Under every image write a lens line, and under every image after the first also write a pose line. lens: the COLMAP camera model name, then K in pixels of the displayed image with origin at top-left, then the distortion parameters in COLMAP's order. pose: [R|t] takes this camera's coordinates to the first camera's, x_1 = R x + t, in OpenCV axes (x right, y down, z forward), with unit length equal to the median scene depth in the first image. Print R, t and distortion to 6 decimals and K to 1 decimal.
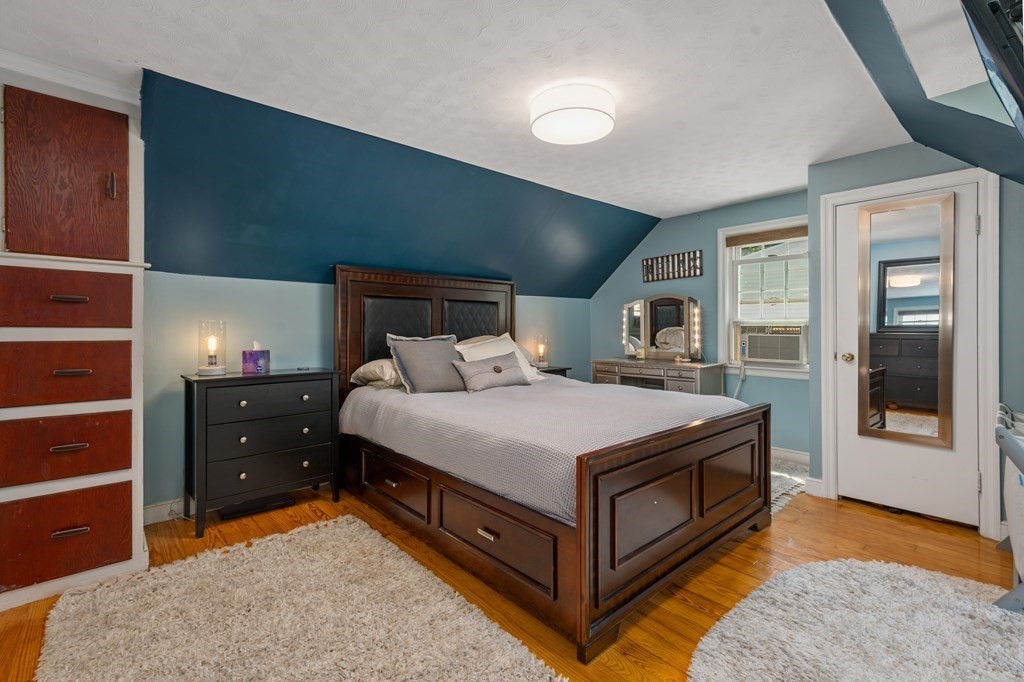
lens RADIAL K [[479.1, 0, 509.0], [0, 479.1, 332.3], [0, 0, 1]] dist [0.003190, -0.000152]
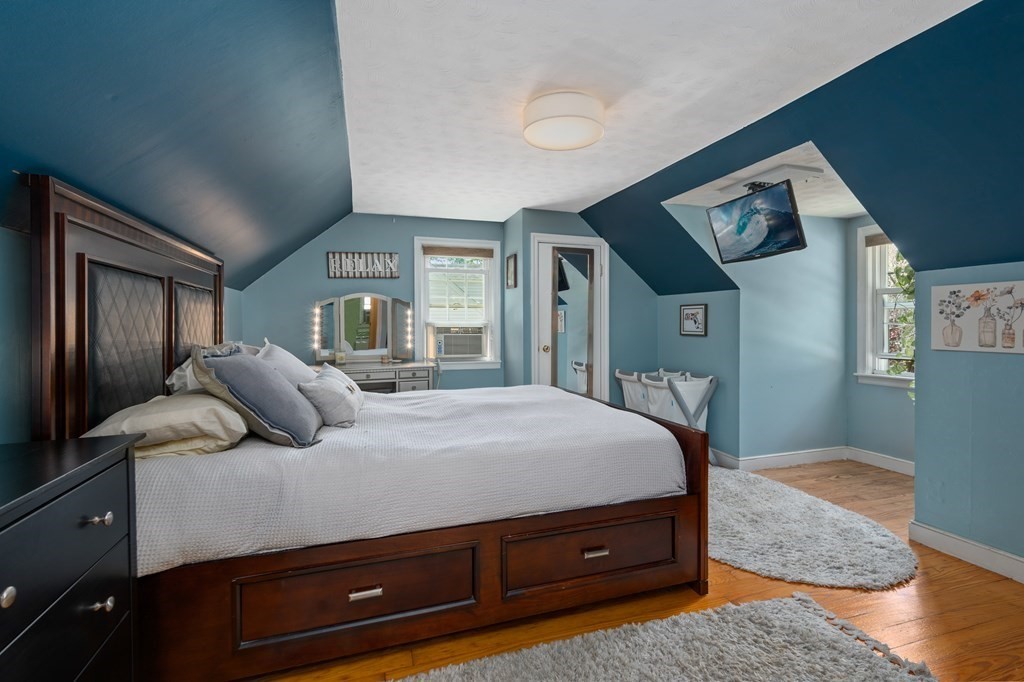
lens RADIAL K [[479.1, 0, 513.0], [0, 479.1, 335.2], [0, 0, 1]] dist [0.003190, -0.000152]
pose [[0.351685, -0.015120, 0.935996, -0.505476], [0.012108, 0.999859, 0.011602, -0.004998], [-0.936040, 0.007253, 0.351819, 0.432766]]
